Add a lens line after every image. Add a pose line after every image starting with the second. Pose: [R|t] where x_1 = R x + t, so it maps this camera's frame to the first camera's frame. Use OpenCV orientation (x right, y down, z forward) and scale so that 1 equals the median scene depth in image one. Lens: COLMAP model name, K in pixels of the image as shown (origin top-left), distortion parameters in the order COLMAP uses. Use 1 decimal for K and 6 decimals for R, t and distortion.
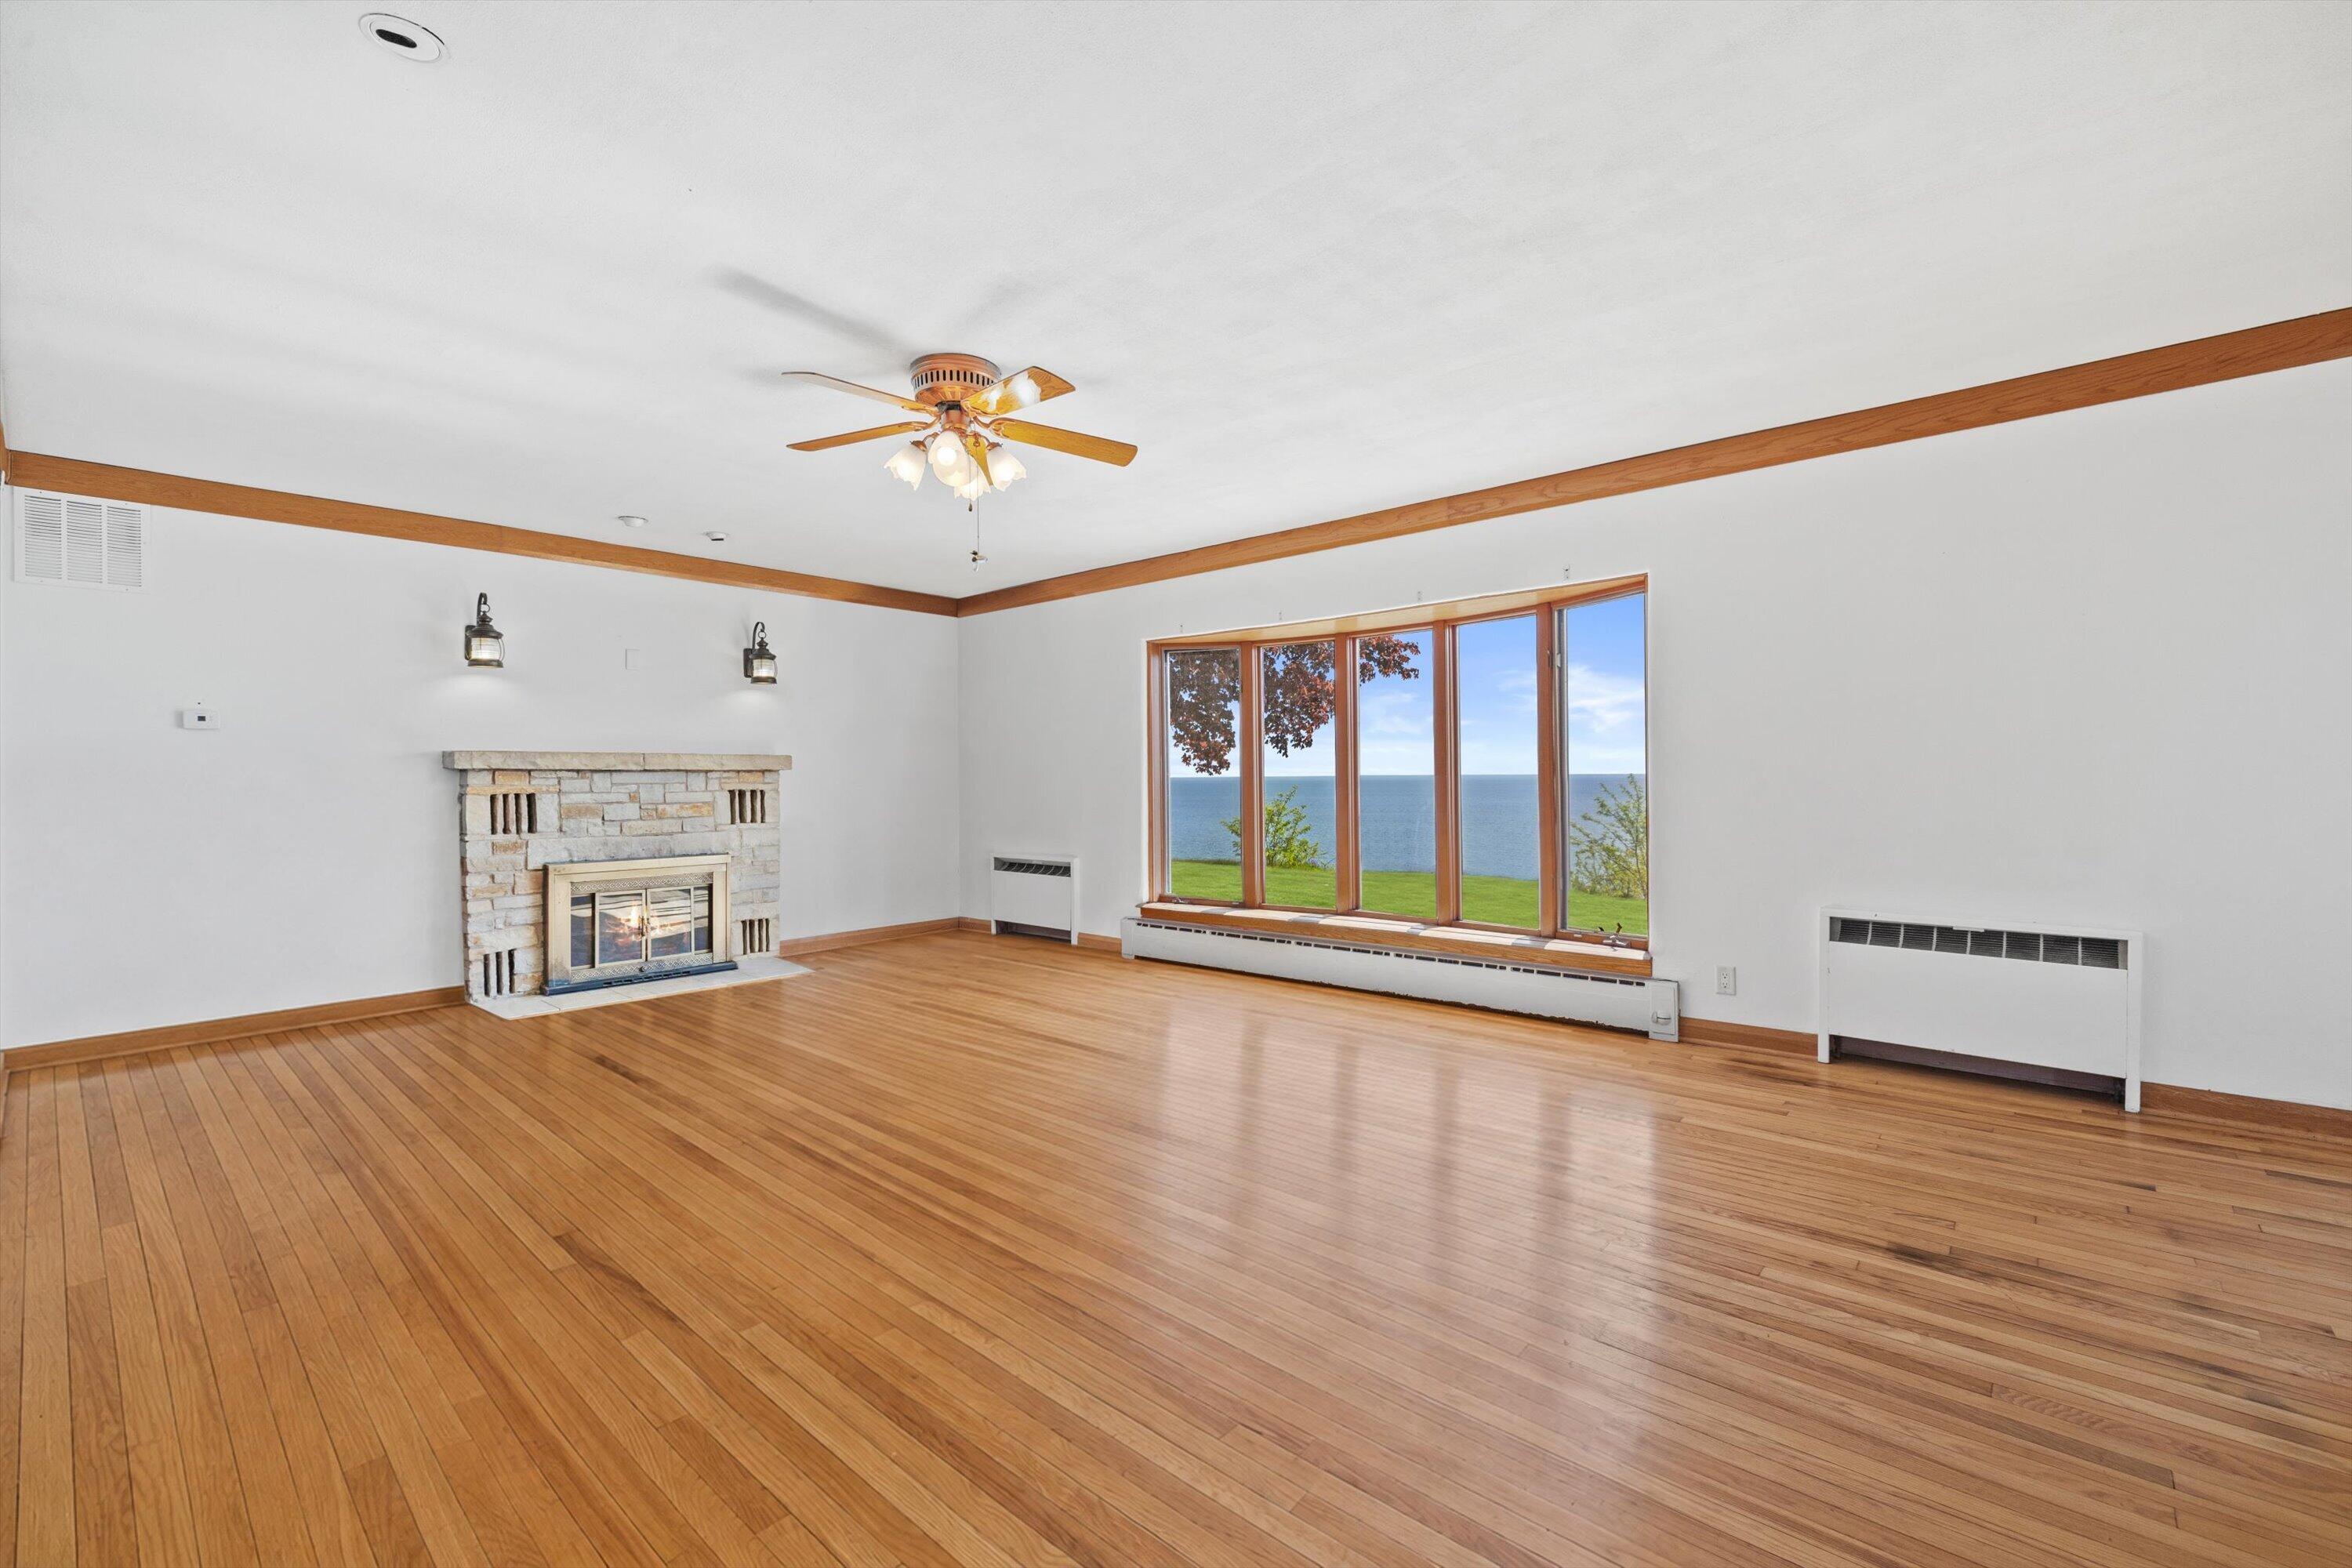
lens RADIAL K [[1011.3, 0, 1168.1], [0, 1011.3, 784.4], [0, 0, 1]] dist [-0.000005, -0.000048]
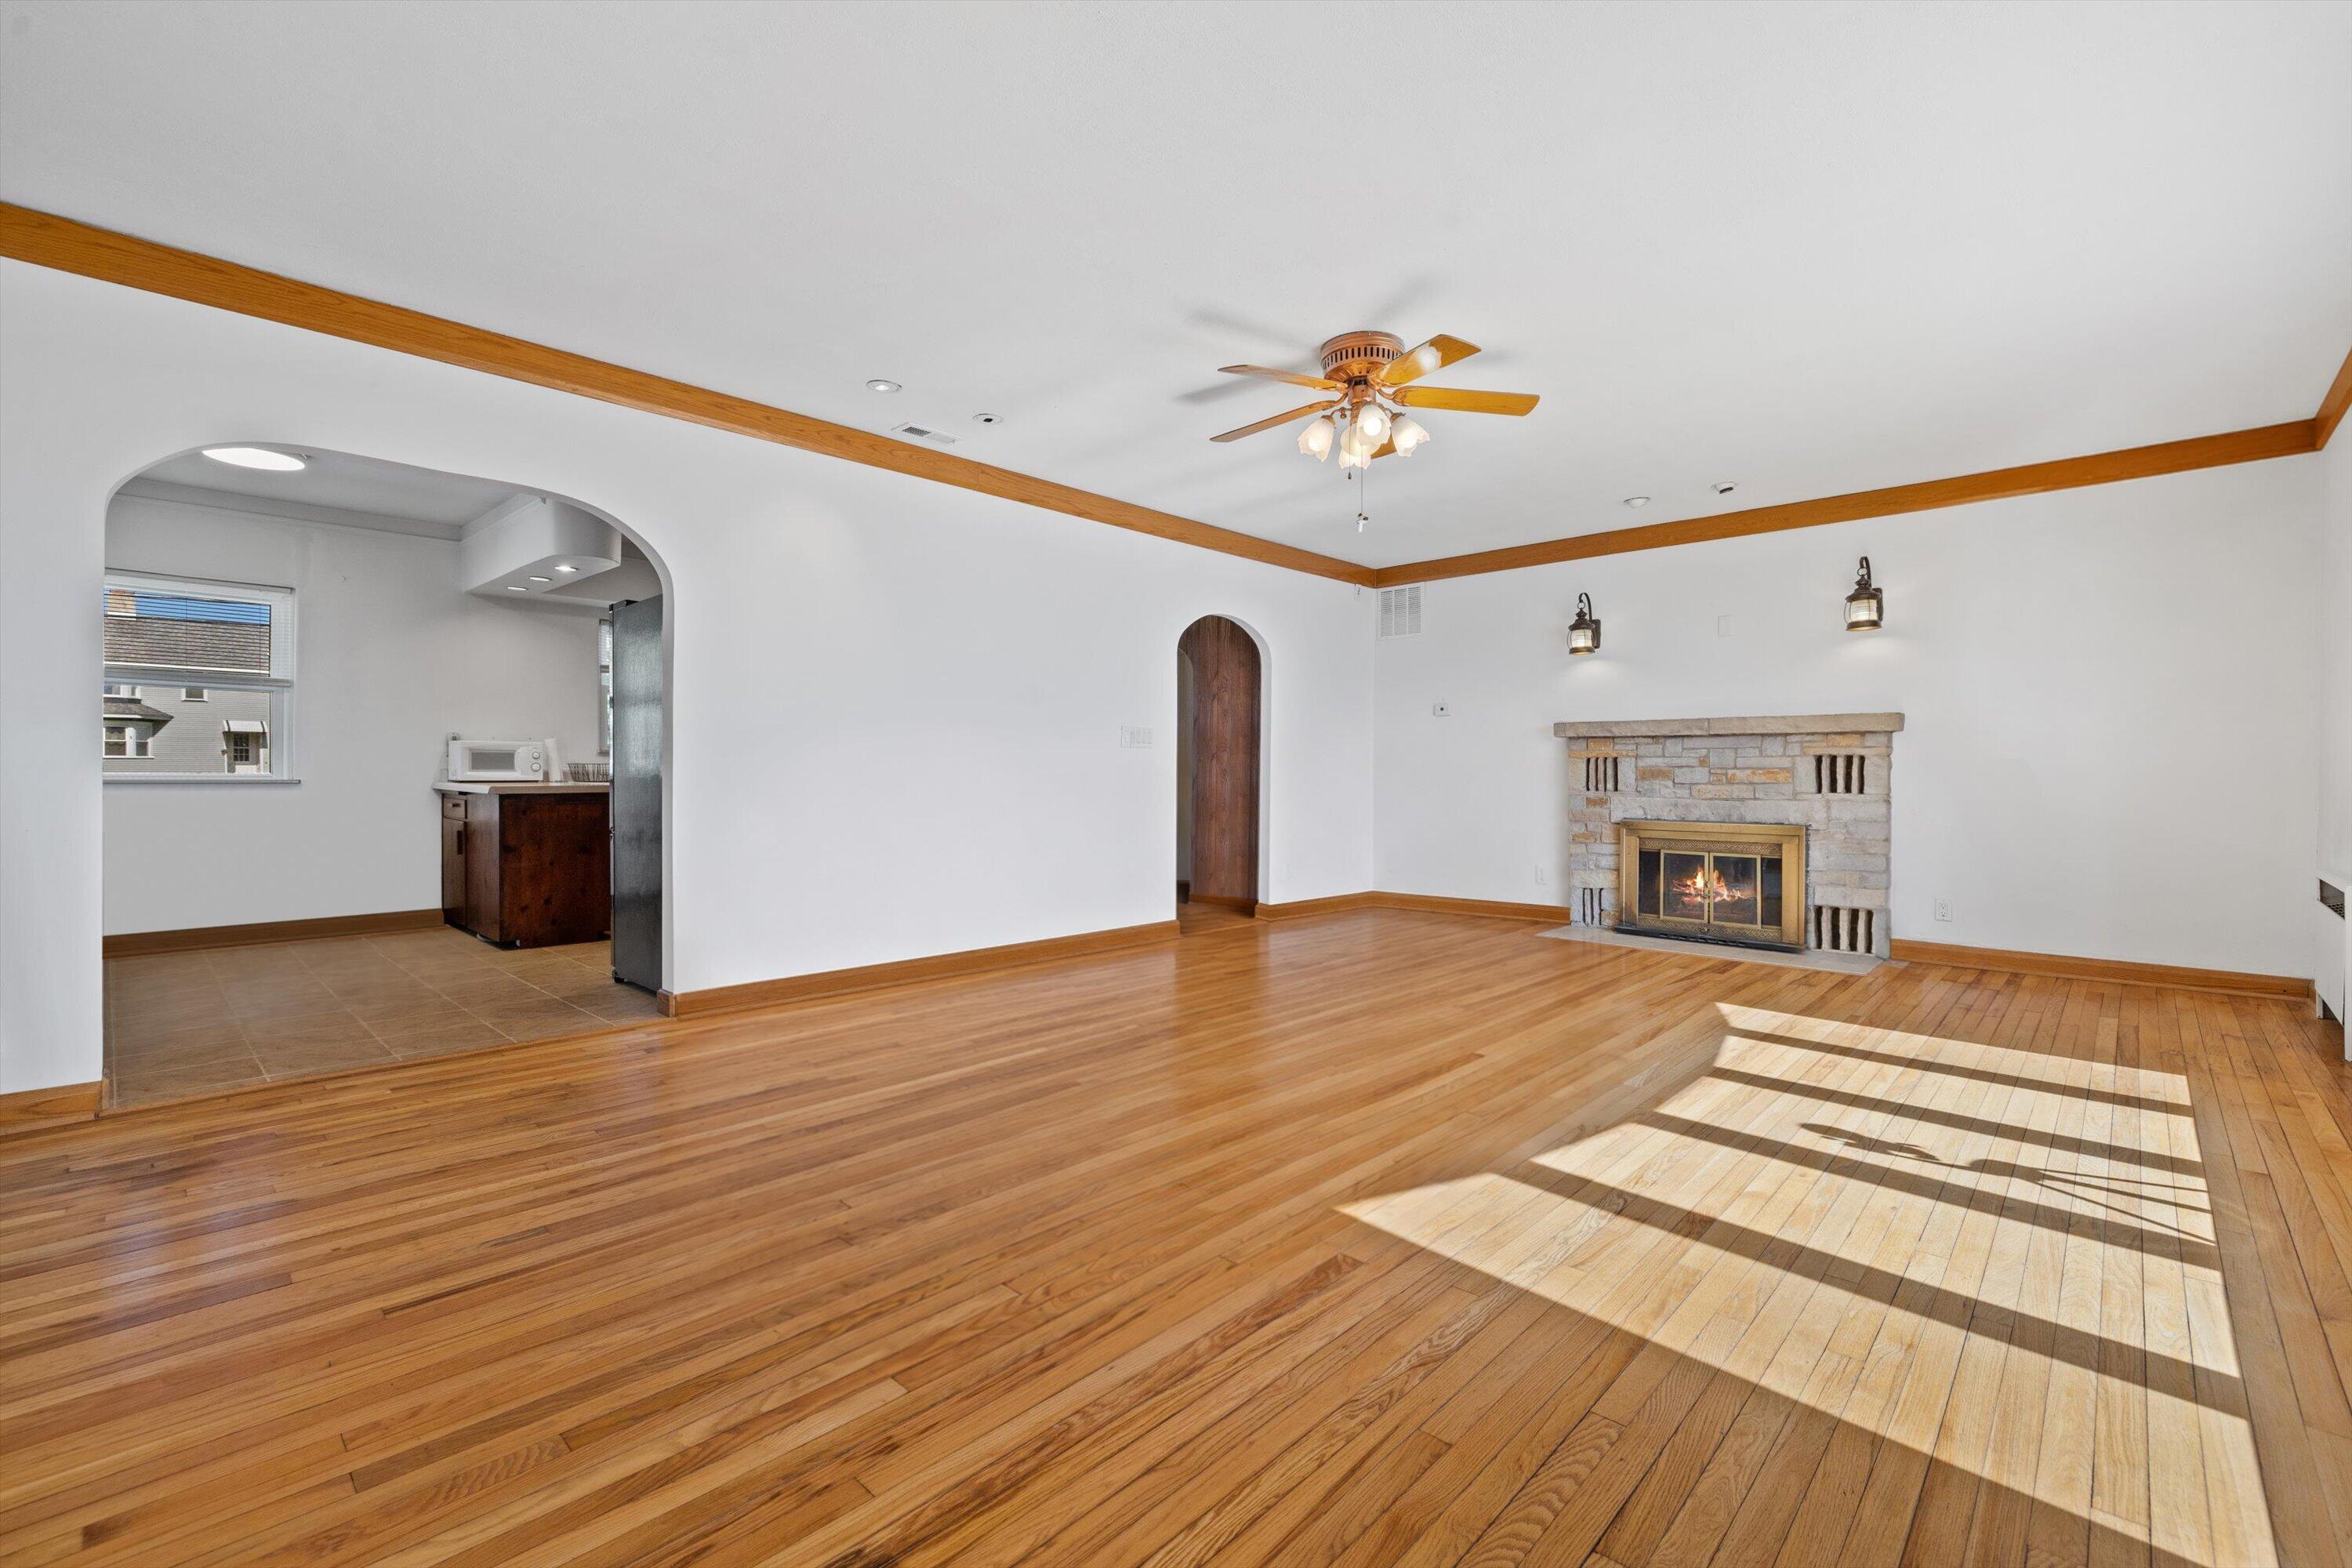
lens RADIAL K [[1011.3, 0, 1163.4], [0, 1011.3, 778.4], [0, 0, 1]] dist [-0.000005, -0.000048]
pose [[-0.032121, 0.016330, -0.999351, 0.533365], [-0.007607, 0.999834, 0.016583, 0.017260], [0.999455, 0.008135, -0.031991, 0.500112]]
